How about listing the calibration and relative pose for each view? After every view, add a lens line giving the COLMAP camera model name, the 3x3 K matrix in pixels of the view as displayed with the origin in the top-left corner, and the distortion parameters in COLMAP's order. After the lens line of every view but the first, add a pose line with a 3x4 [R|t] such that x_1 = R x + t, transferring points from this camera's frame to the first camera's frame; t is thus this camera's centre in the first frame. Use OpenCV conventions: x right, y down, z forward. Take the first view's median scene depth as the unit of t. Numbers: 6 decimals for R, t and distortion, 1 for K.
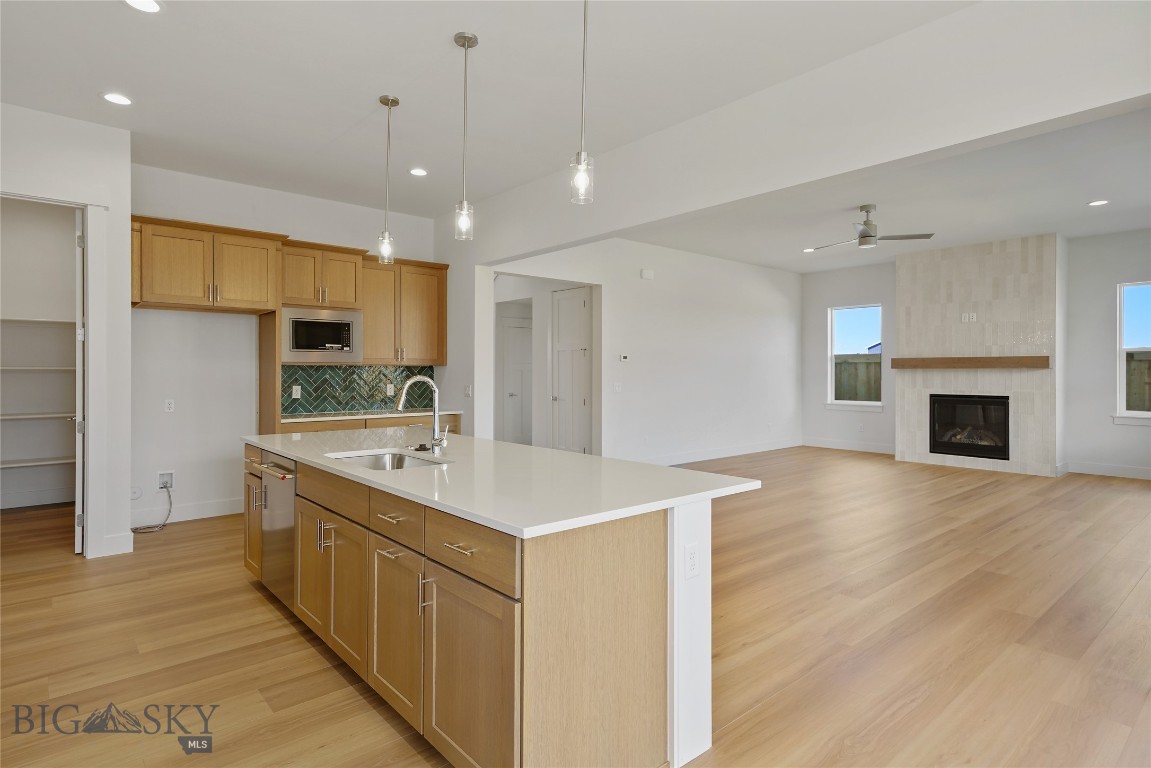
lens RADIAL K [[617.7, 0, 566.2], [0, 617.7, 377.6], [0, 0, 1]] dist [0.004800, 0.000580]
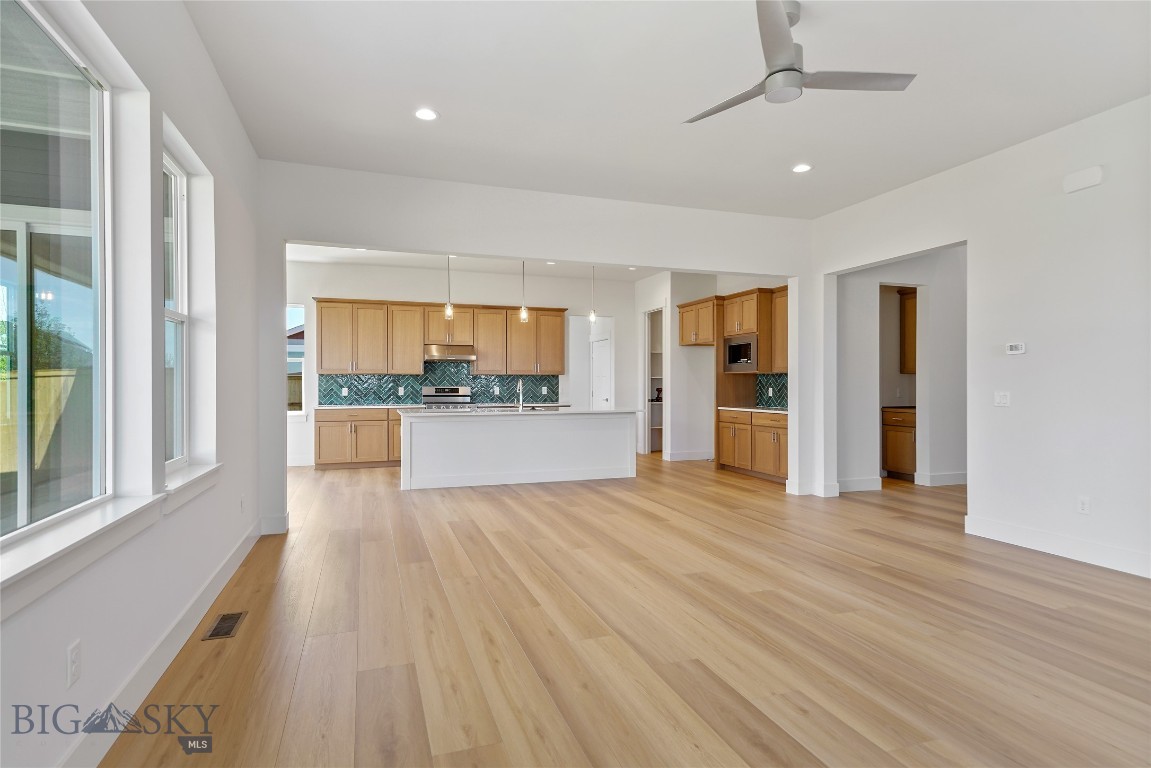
lens RADIAL K [[586.8, 0, 565.6], [0, 586.8, 382.7], [0, 0, 1]] dist [0.014283, -0.000225]
pose [[-0.372856, -0.001694, -0.927888, 0.794432], [-0.007385, 0.999972, 0.001142, 0.002663], [0.927860, 0.007279, -0.372858, 0.835090]]
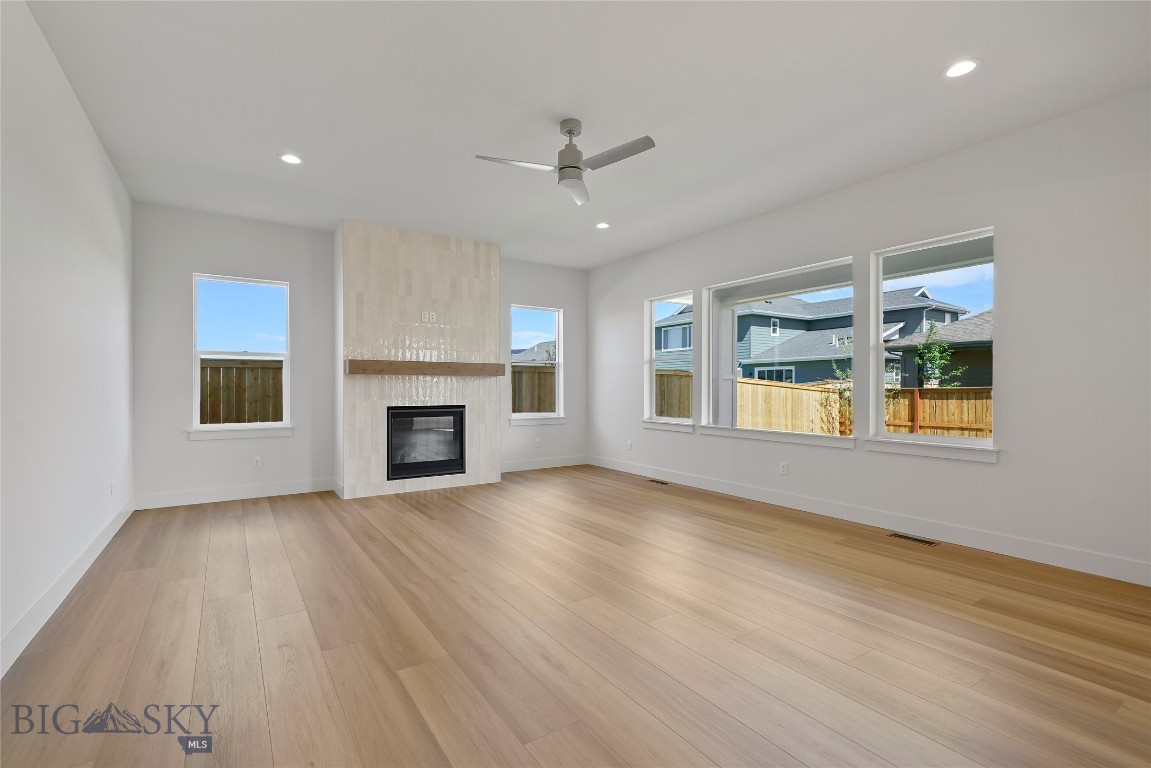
lens RADIAL K [[511.8, 0, 579.3], [0, 511.8, 384.8], [0, 0, 1]] dist [-0.002957, 0.001210]
pose [[0.099421, 0.002085, 0.995043, -0.047291], [0.010638, 0.999938, -0.003158, 0.003446], [-0.994989, 0.010899, 0.099392, 0.770627]]
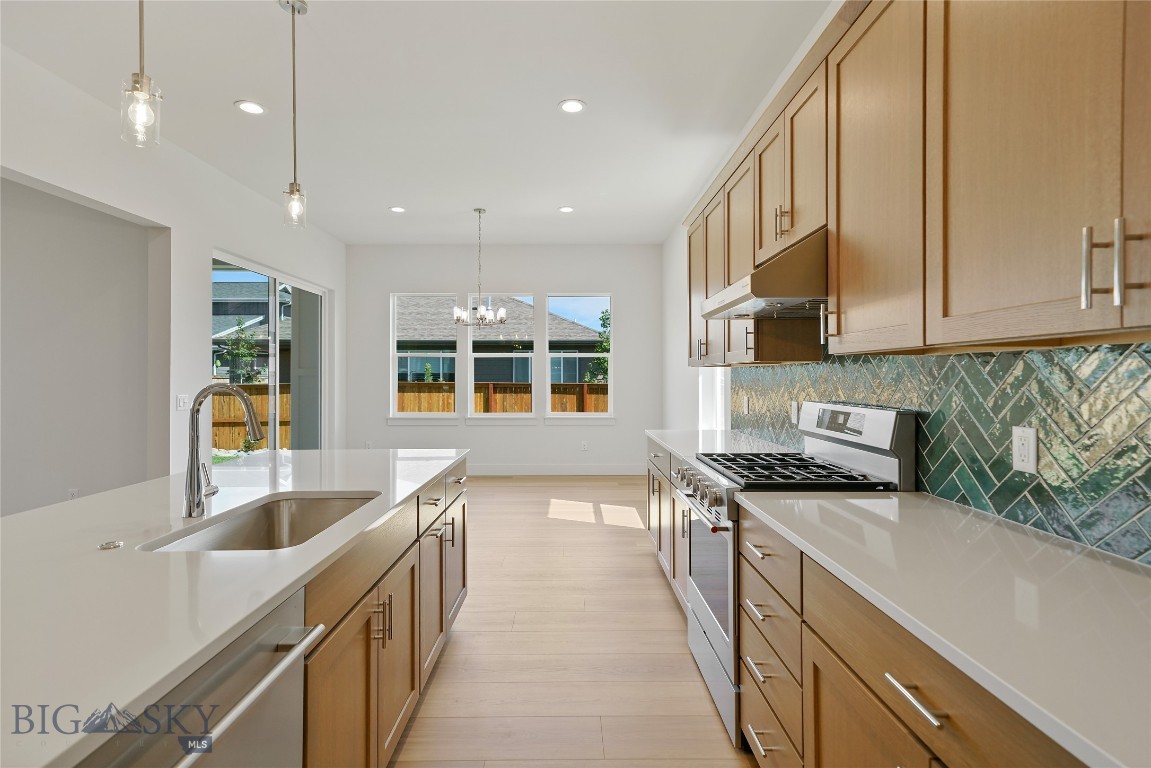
lens RADIAL K [[558.6, 0, 567.6], [0, 558.6, 378.3], [0, 0, 1]] dist [0.017479, 0.000510]
pose [[-0.762029, -0.000505, 0.647543, -0.335715], [0.005632, 0.999957, 0.007407, -0.004177], [-0.647518, 0.009292, -0.761993, 0.475268]]
